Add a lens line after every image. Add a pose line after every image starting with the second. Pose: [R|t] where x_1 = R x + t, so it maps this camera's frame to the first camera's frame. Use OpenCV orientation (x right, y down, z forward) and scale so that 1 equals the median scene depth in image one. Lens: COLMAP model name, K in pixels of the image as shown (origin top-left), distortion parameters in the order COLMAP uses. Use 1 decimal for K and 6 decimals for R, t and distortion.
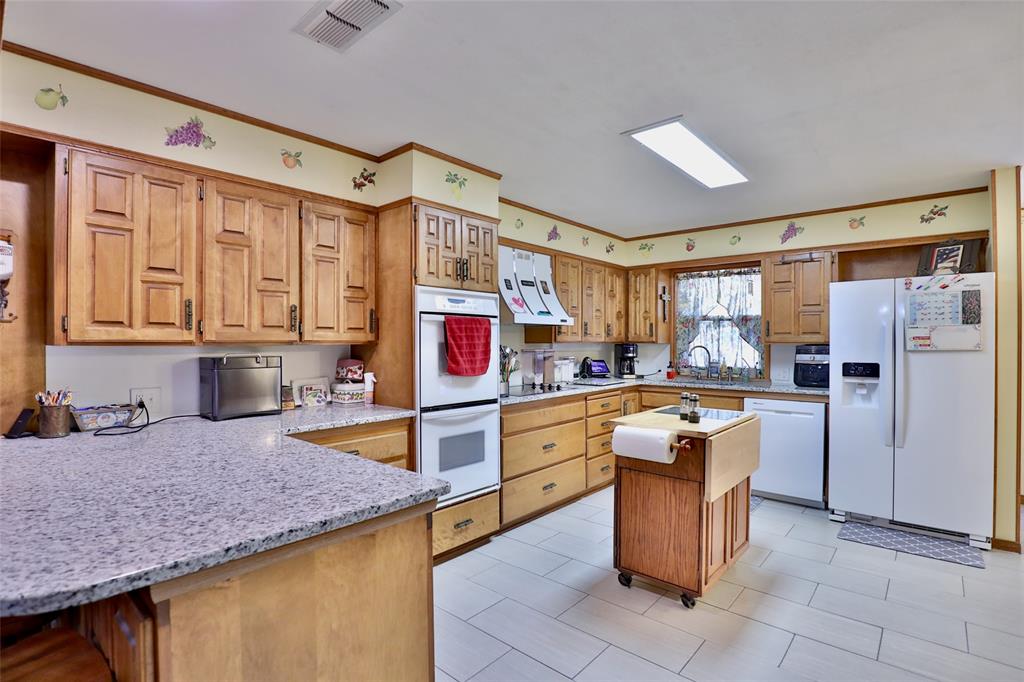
lens RADIAL K [[497.0, 0, 515.8], [0, 497.0, 340.0], [0, 0, 1]] dist [-0.029470, 0.003098]
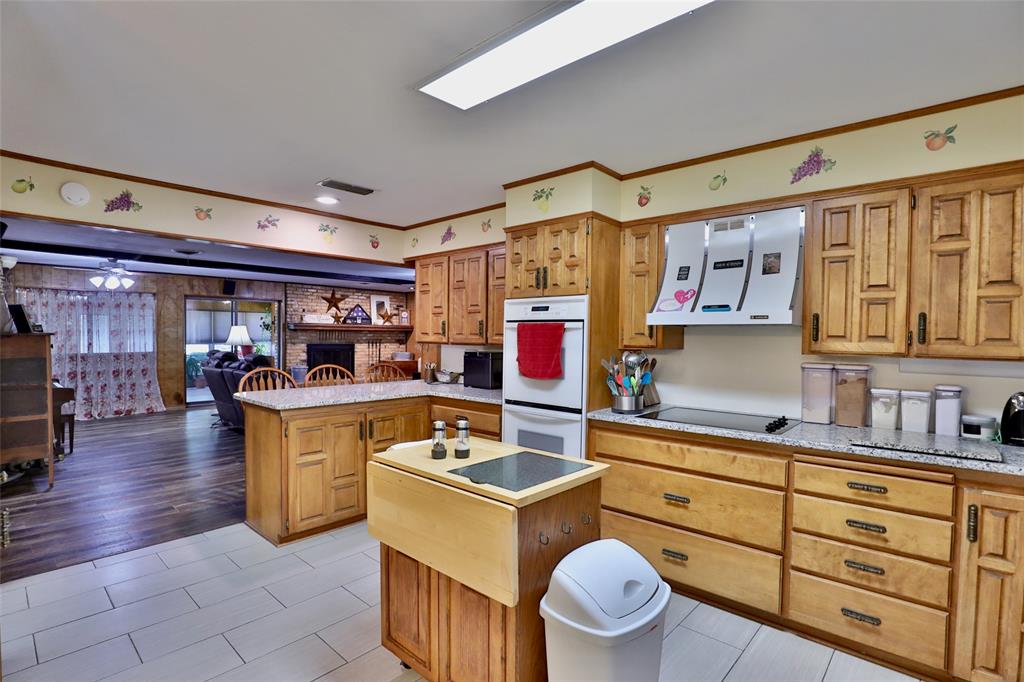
lens RADIAL K [[497.0, 0, 511.1], [0, 497.0, 346.2], [0, 0, 1]] dist [-0.029470, 0.003098]
pose [[-0.027767, 0.022645, -0.999358, 0.793311], [-0.006202, 0.999720, 0.022825, -0.017322], [0.999595, 0.006832, -0.027618, 0.801925]]
